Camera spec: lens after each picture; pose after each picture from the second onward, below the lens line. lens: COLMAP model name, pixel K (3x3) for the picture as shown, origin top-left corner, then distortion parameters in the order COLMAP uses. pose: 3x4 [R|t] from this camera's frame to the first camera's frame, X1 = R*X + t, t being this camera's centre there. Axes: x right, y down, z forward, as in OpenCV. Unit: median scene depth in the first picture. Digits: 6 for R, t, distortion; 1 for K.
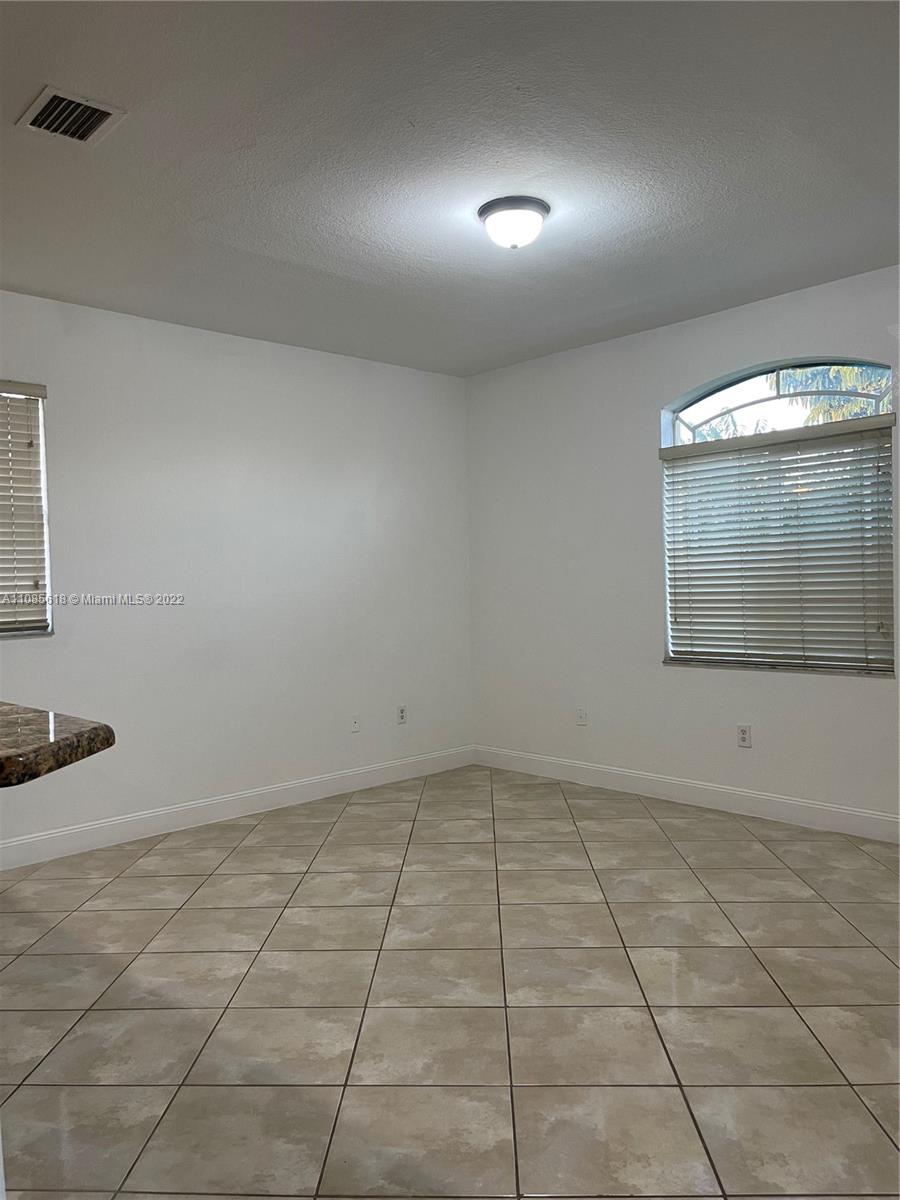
lens RADIAL K [[906.4, 0, 450.5], [0, 906.4, 604.9], [0, 0, 1]] dist [0.057180, -0.059195]
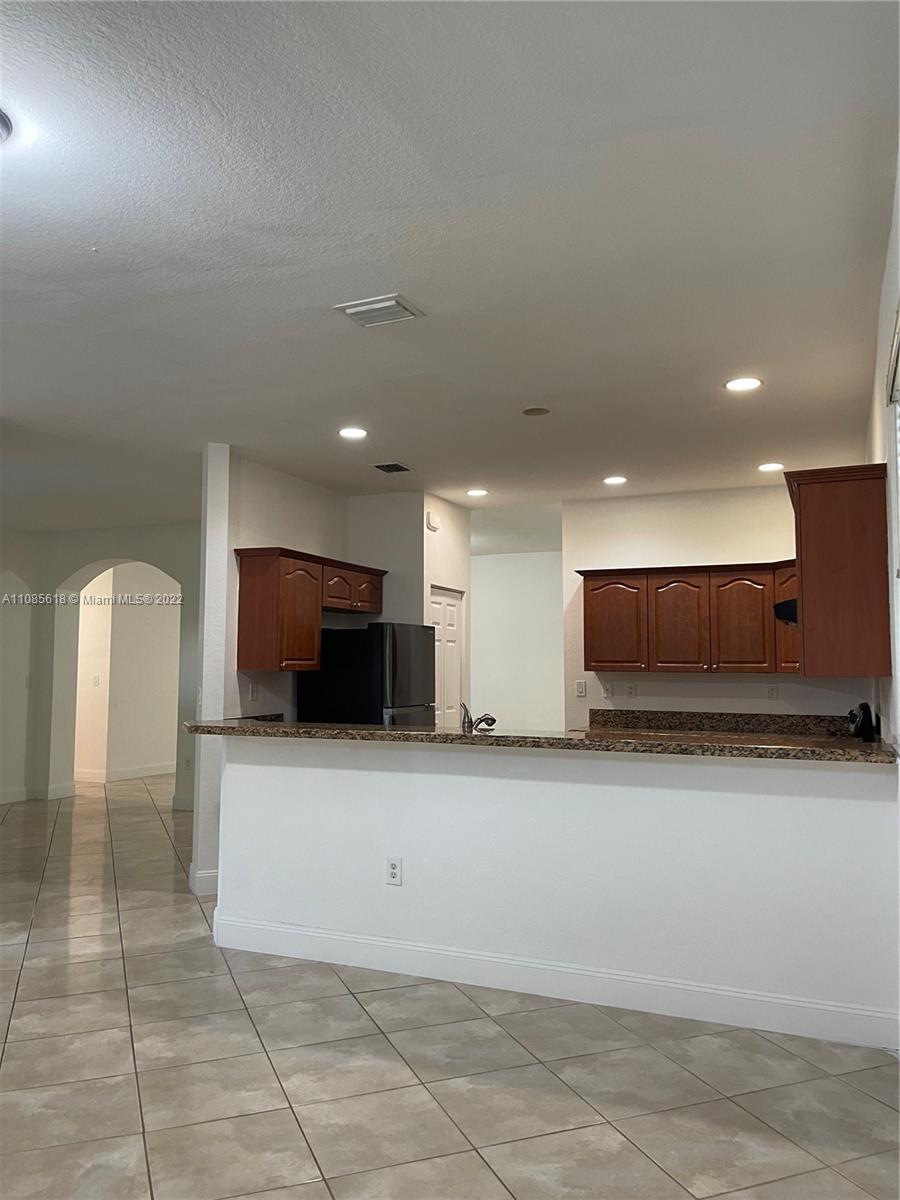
lens RADIAL K [[906.4, 0, 443.7], [0, 906.4, 591.1], [0, 0, 1]] dist [0.057180, -0.059195]
pose [[-0.920929, -0.009182, -0.389622, 0.001134], [0.012590, 0.998500, -0.053290, -0.058848], [0.389527, -0.053982, -0.919432, 1.844372]]
